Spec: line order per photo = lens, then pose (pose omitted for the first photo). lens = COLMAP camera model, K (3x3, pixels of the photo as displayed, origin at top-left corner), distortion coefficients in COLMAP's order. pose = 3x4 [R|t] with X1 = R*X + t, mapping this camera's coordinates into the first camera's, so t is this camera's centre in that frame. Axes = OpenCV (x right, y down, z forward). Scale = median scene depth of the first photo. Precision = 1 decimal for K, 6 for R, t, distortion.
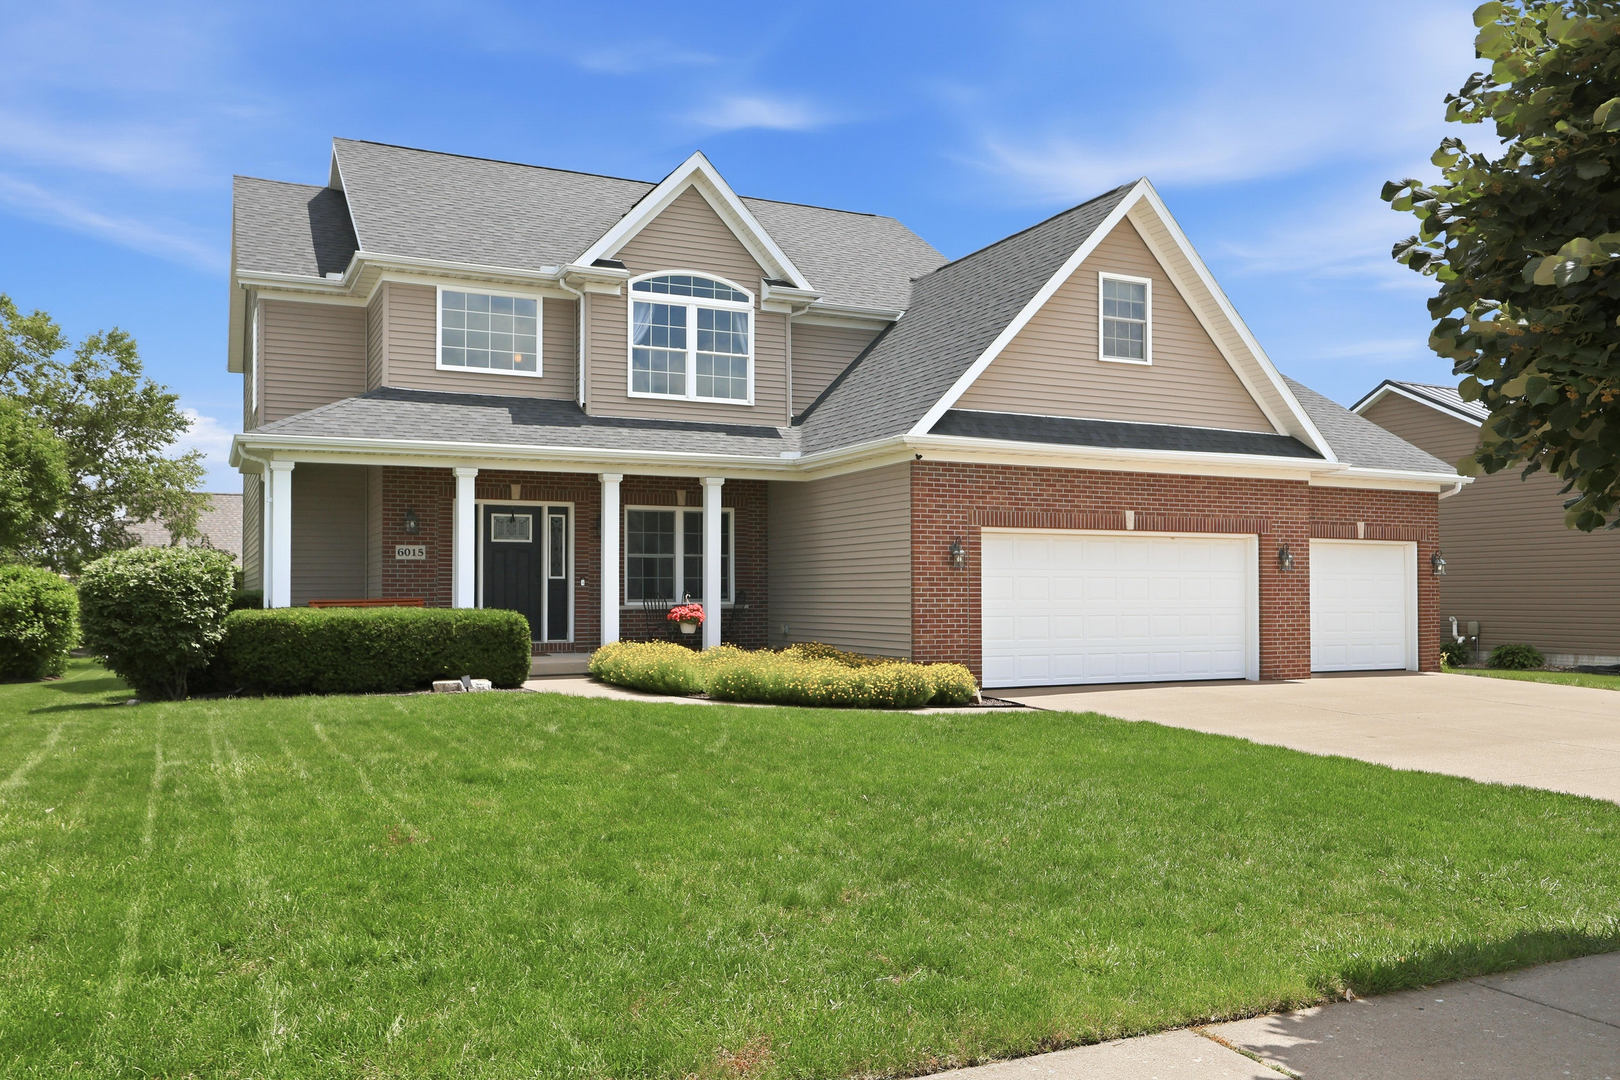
lens RADIAL K [[1275.0, 0, 801.6], [0, 1275.0, 556.9], [0, 0, 1]] dist [-0.014178, 0.001541]
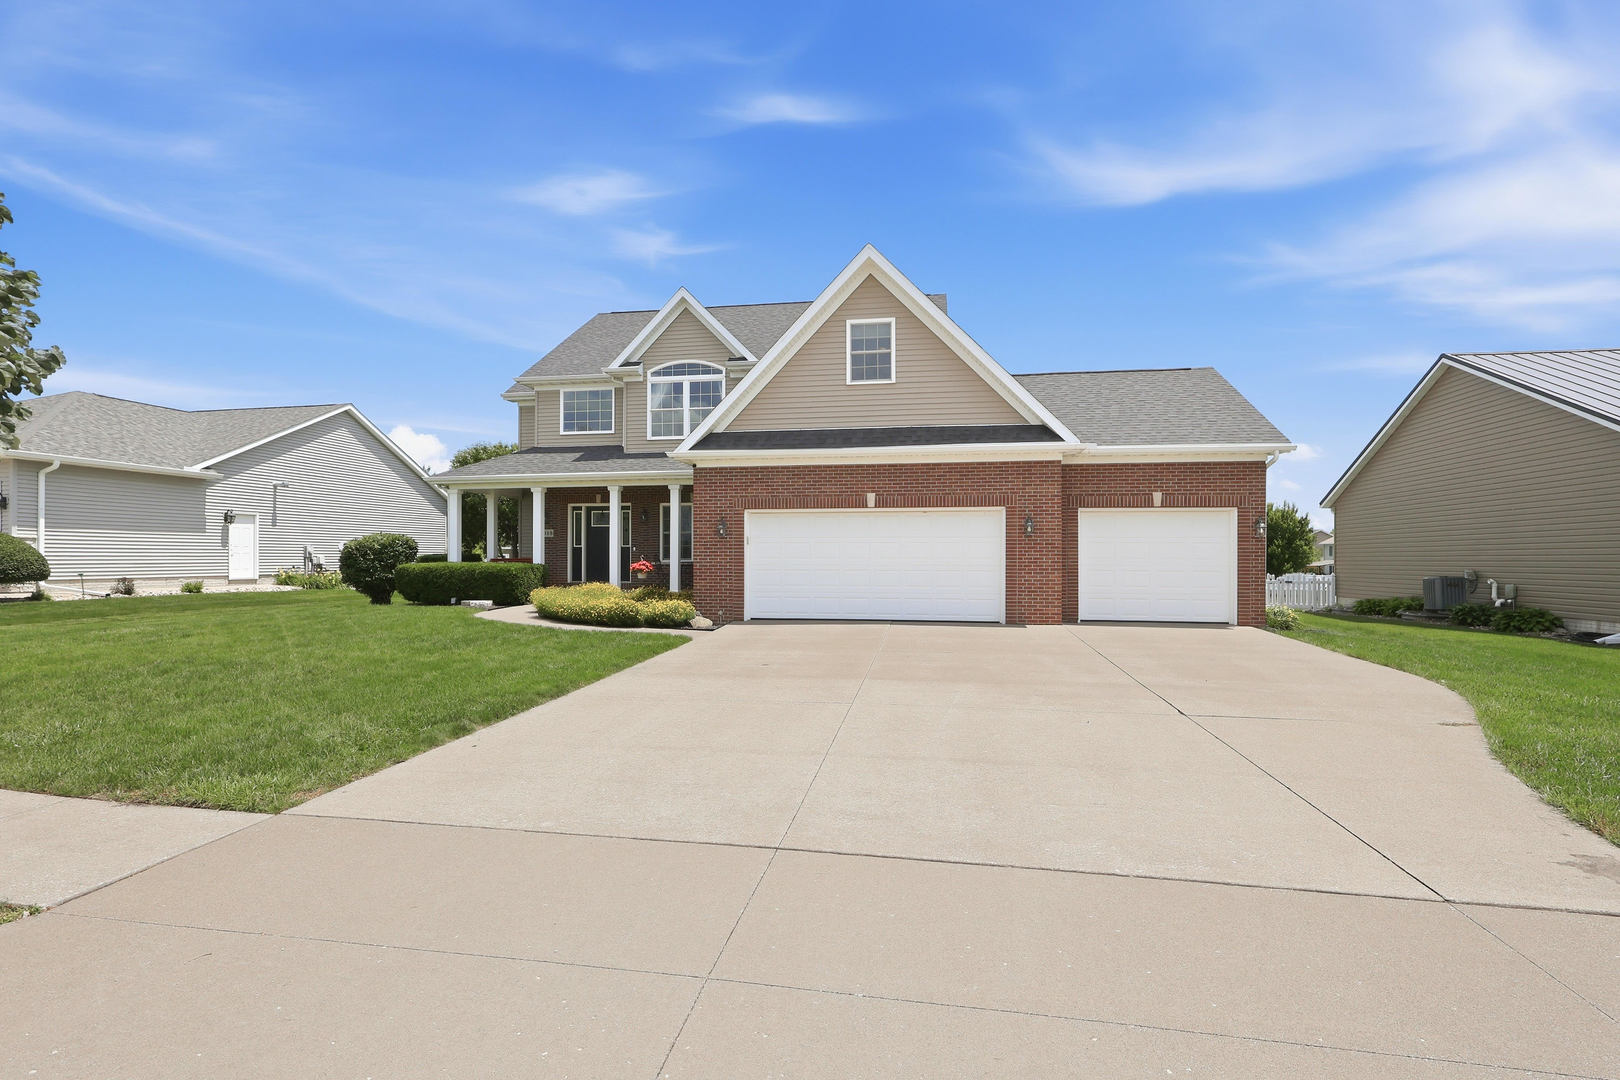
lens RADIAL K [[783.2, 0, 808.2], [0, 783.2, 546.1], [0, 0, 1]] dist [-0.006951, -0.000243]
pose [[0.816353, -0.008506, -0.577491, 0.671149], [0.015187, 0.999862, 0.006742, 0.013111], [0.577354, -0.014275, 0.816369, 0.278412]]
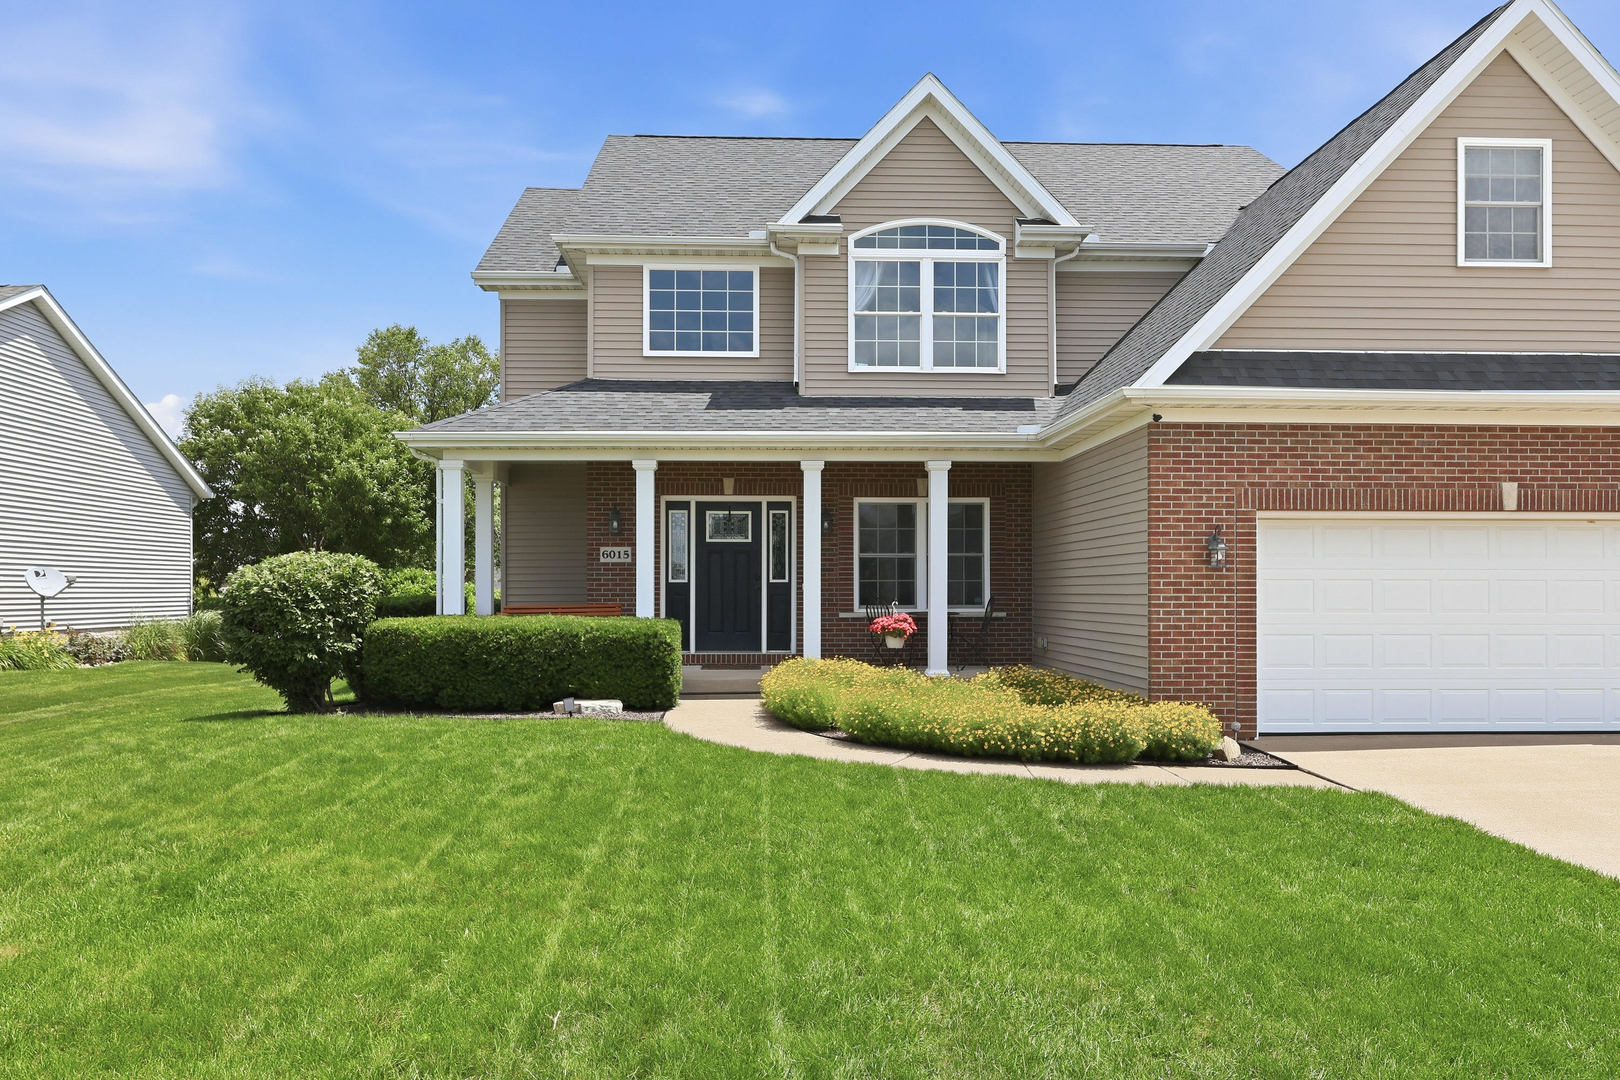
lens RADIAL K [[1154.1, 0, 801.5], [0, 1154.1, 579.9], [0, 0, 1]] dist [-0.007382, 0.003626]
pose [[0.919033, -0.002107, -0.394175, 0.149120], [0.010645, 0.999754, 0.019475, -0.000003], [0.394037, -0.022094, 0.918829, 0.275542]]
